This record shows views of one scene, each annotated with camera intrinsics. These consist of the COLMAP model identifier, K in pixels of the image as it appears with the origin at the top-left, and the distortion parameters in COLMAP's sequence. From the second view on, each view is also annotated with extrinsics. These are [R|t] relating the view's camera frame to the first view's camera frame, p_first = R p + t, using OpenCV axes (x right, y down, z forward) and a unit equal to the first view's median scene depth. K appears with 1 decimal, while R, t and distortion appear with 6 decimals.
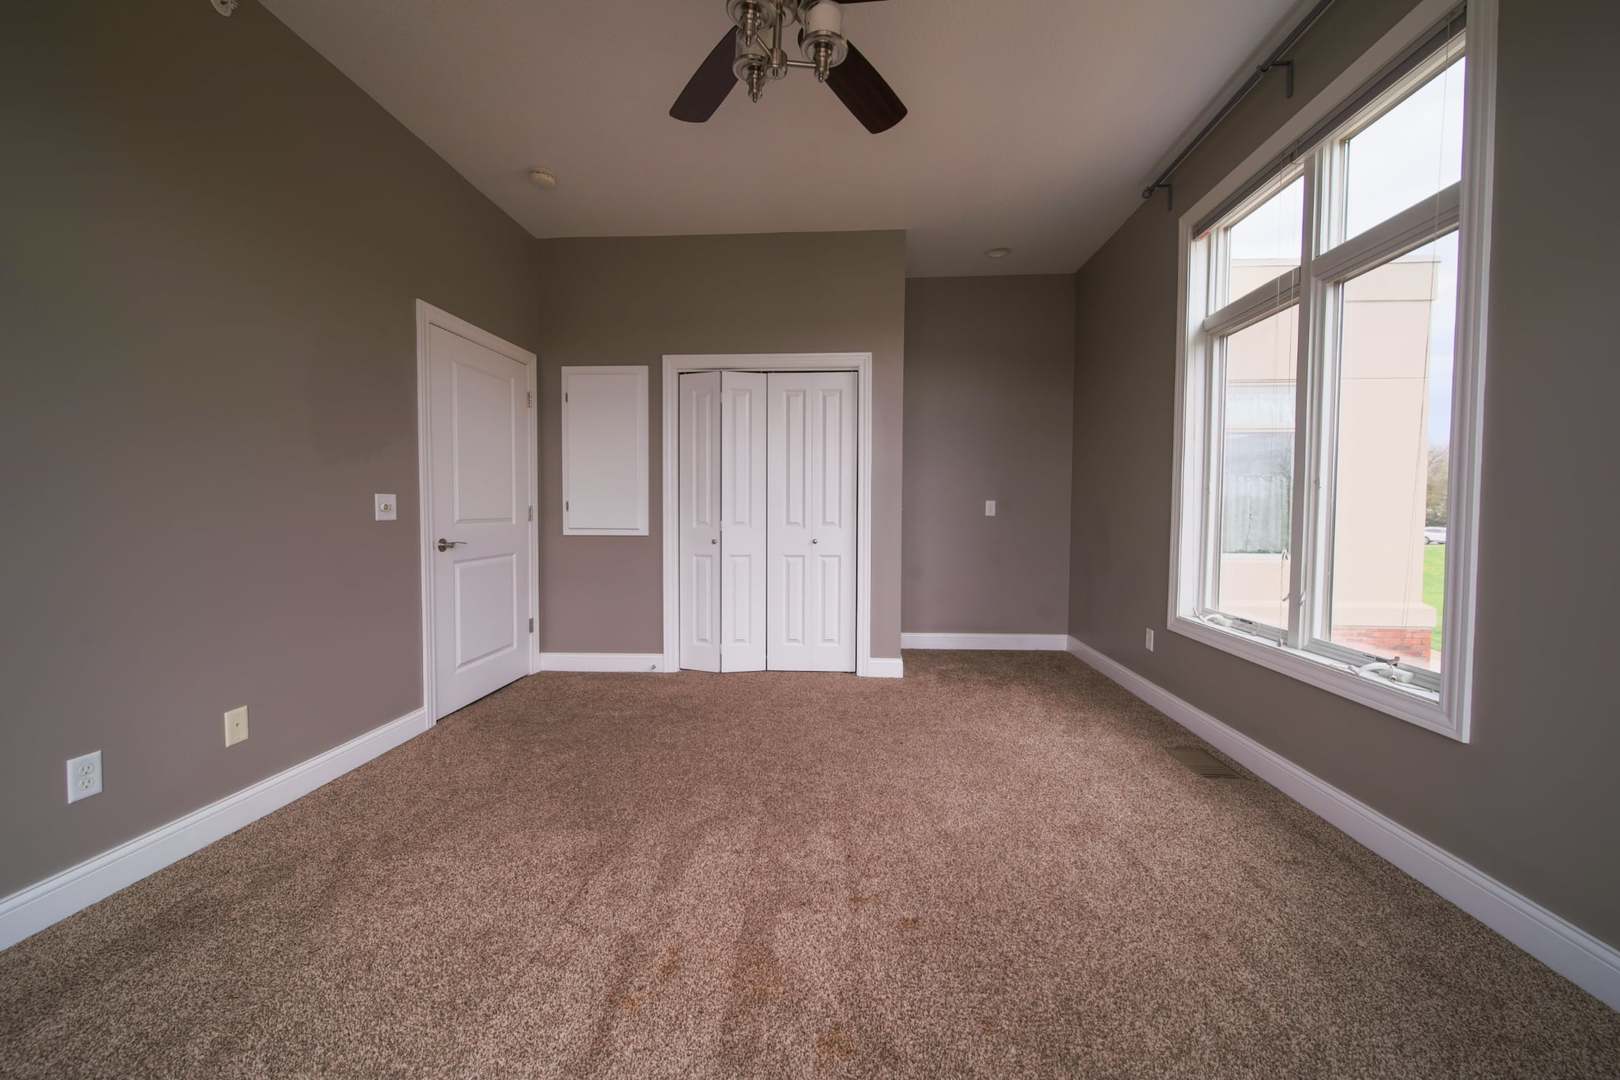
lens RADIAL K [[601.6, 0, 811.2], [0, 601.6, 530.5], [0, 0, 1]] dist [-0.001976, -0.000930]
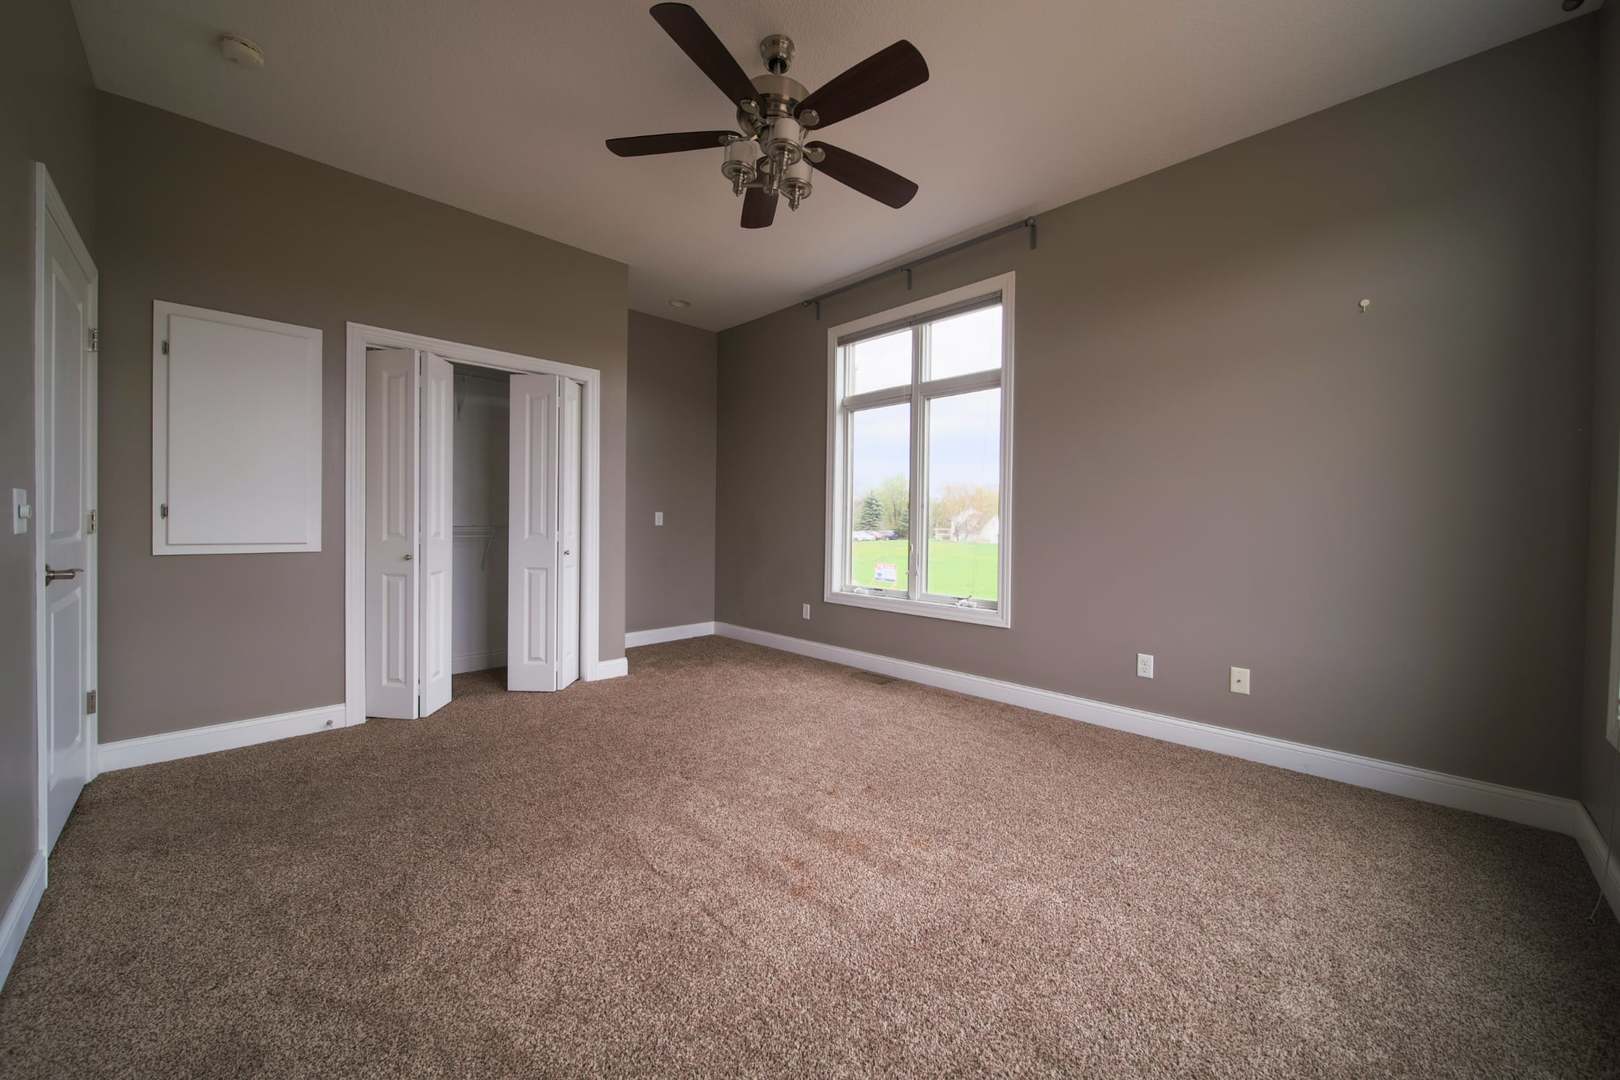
lens RADIAL K [[601.6, 0, 811.2], [0, 601.6, 530.5], [0, 0, 1]] dist [-0.001976, -0.000930]
pose [[0.662128, -0.006929, 0.749359, -0.566351], [0.017913, 0.999818, -0.006583, -0.002937], [-0.749176, 0.017782, 0.662132, 0.038628]]
